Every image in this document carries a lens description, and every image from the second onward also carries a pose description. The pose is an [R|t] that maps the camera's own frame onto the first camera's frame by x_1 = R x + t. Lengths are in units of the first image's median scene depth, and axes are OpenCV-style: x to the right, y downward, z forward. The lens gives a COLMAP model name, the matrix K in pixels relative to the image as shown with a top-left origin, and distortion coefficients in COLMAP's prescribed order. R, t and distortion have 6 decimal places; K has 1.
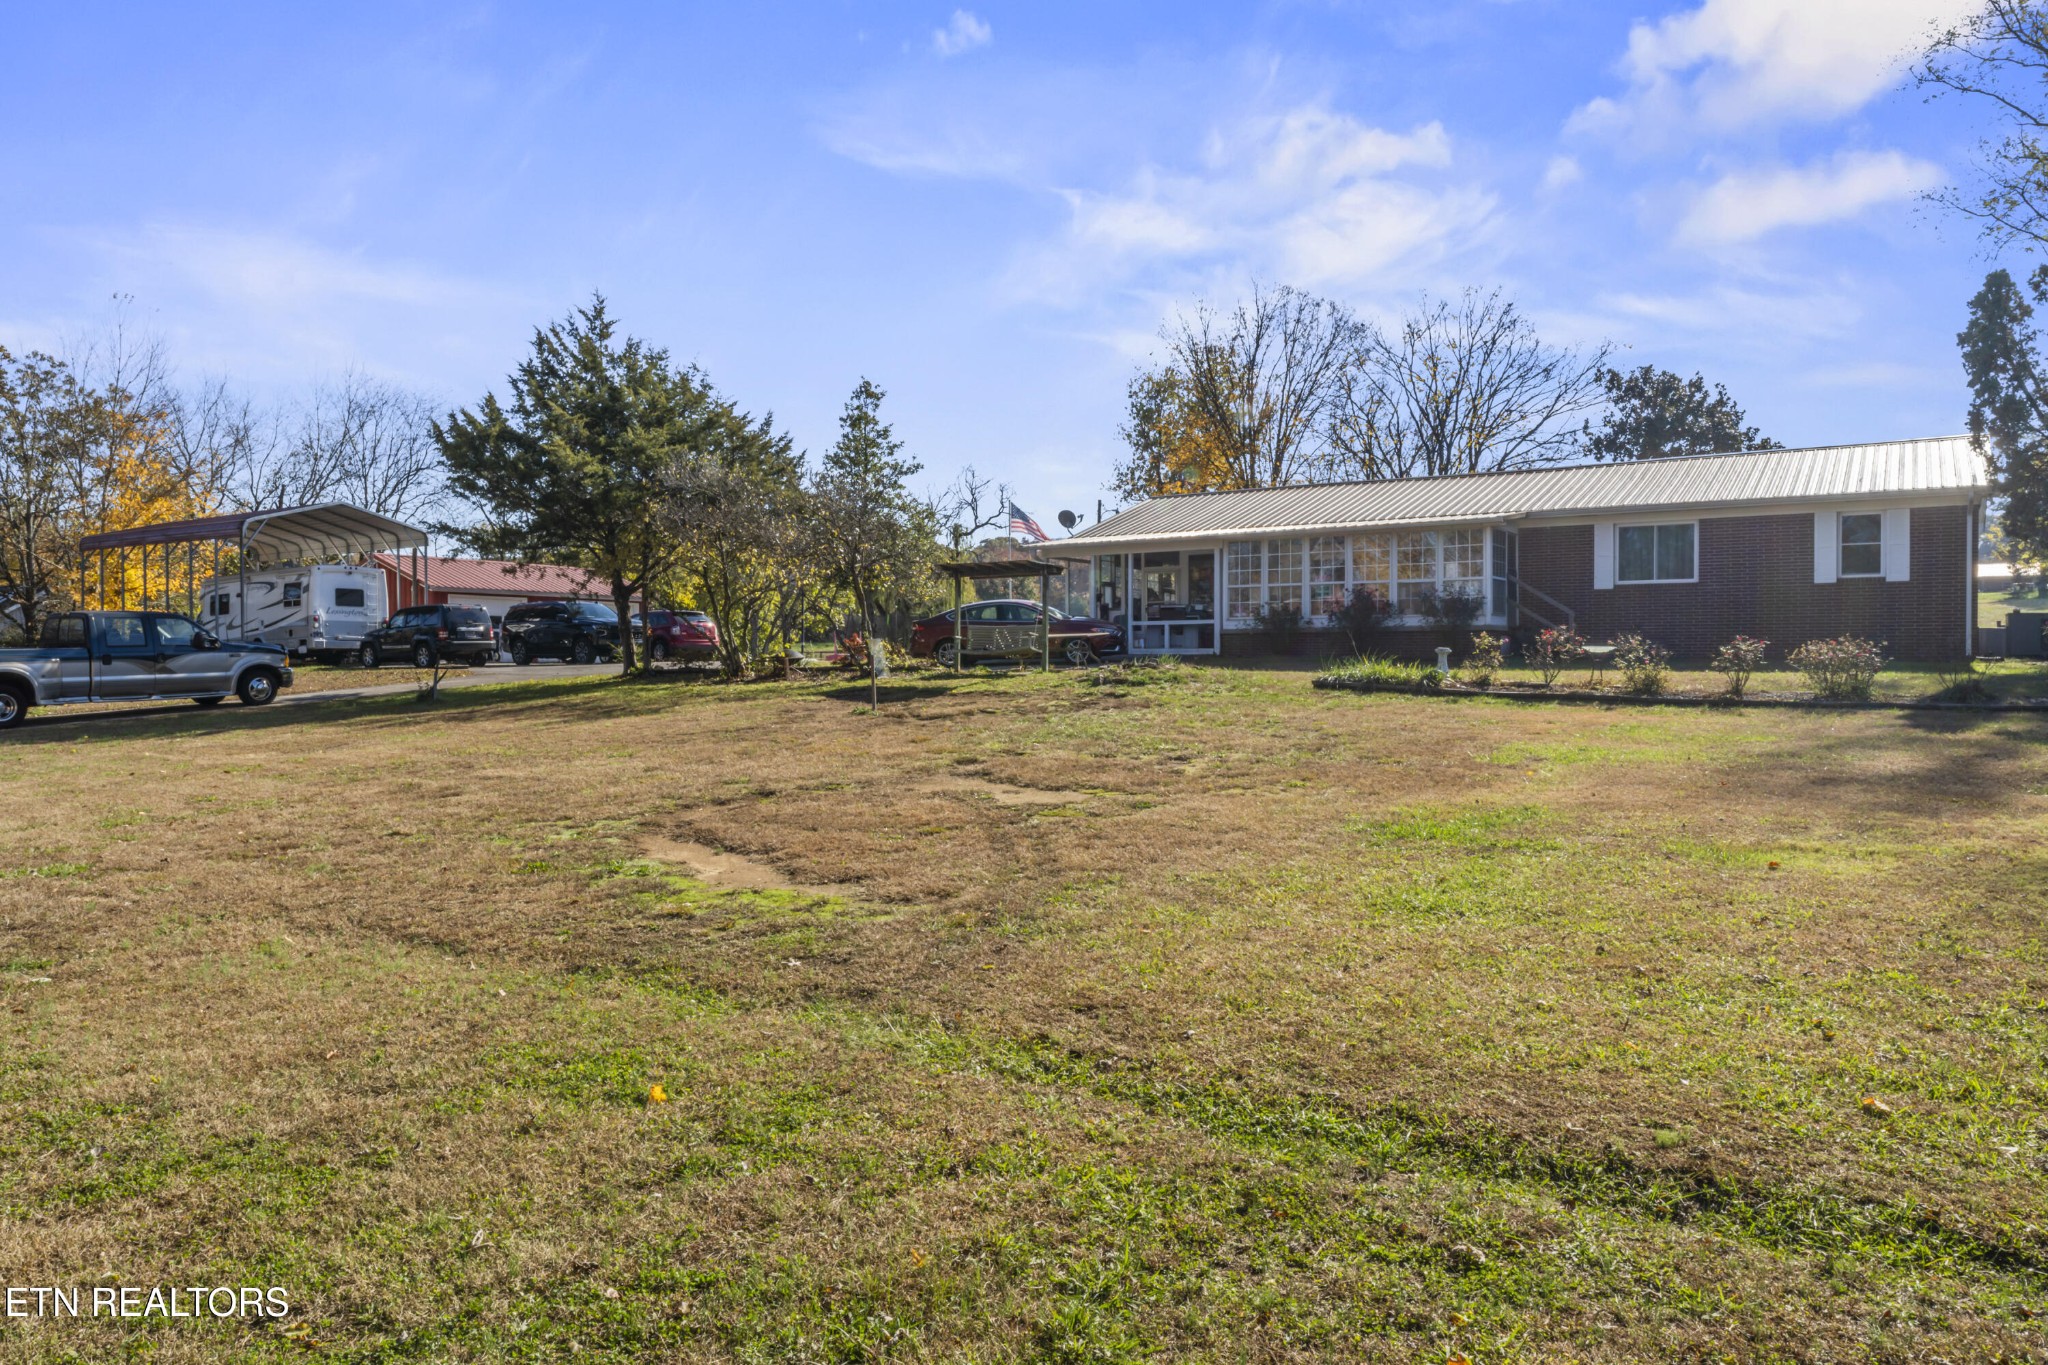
lens RADIAL K [[1319.8, 0, 1024.0], [0, 1319.8, 682.5], [0, 0, 1]] dist [0.008232, 0.001241]
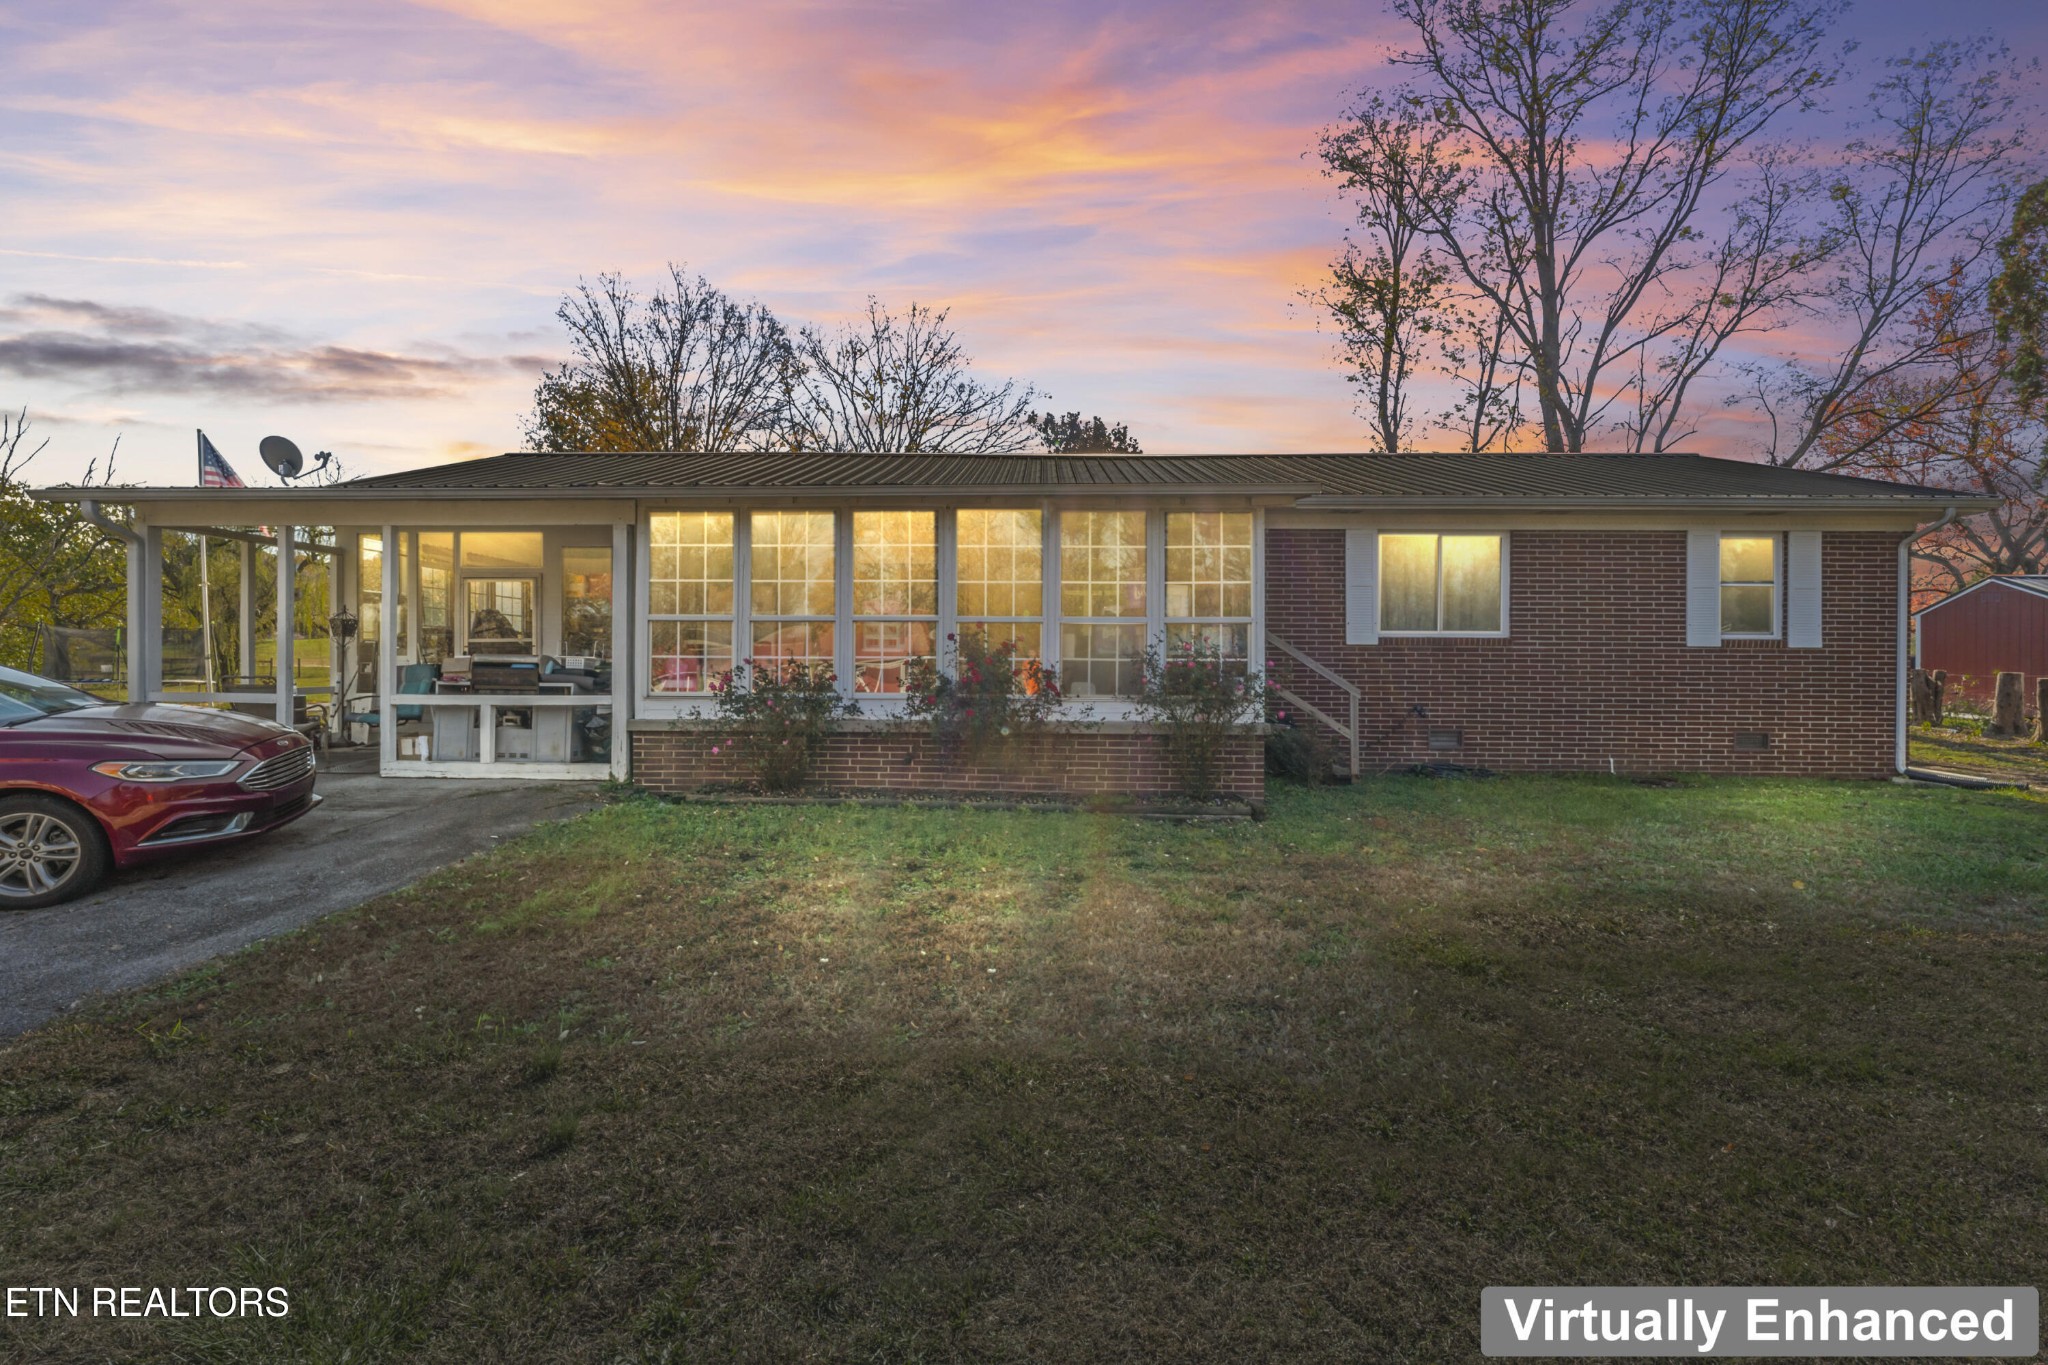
lens RADIAL K [[960.8, 0, 1022.5], [0, 960.8, 677.5], [0, 0, 1]] dist [0.002778, 0.000225]
pose [[0.865071, 0.002407, 0.501644, 0.102618], [-0.001121, 0.999995, -0.002865, -0.051165], [-0.501648, 0.001916, 0.865070, 0.667234]]
